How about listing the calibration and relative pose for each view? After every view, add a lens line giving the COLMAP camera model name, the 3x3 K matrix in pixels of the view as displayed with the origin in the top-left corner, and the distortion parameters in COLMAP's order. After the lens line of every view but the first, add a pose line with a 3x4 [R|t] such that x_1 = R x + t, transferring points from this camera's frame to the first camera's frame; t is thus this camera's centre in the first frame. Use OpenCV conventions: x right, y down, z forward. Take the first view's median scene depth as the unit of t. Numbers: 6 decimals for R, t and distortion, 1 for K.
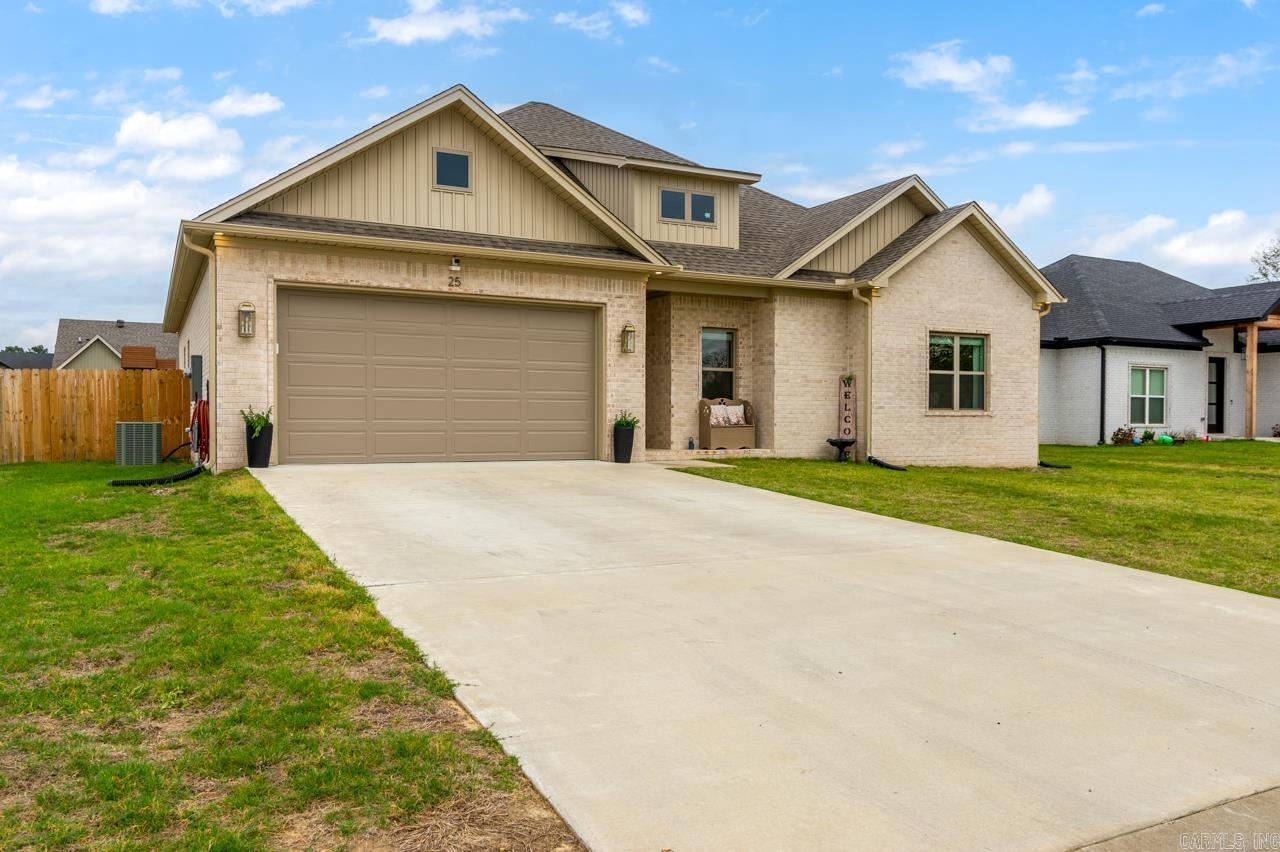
lens RADIAL K [[948.1, 0, 639.3], [0, 948.1, 430.9], [0, 0, 1]] dist [0.003815, 0.000801]
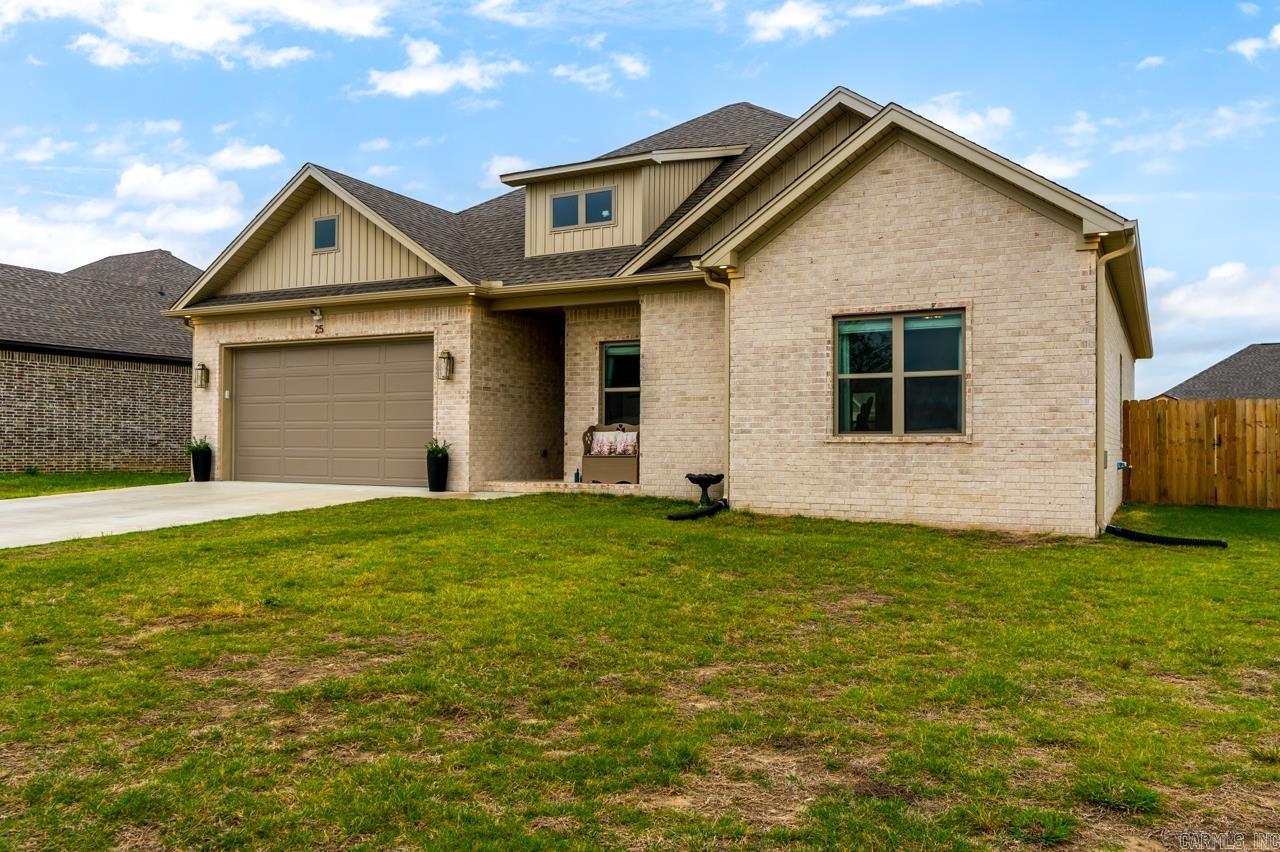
lens RADIAL K [[994.5, 0, 639.0], [0, 994.5, 424.2], [0, 0, 1]] dist [0.012715, -0.000686]
pose [[0.562241, -0.020148, -0.826728, 0.835946], [-0.014803, 0.999298, -0.034421, -0.003127], [0.826841, 0.031591, 0.561548, 0.515980]]
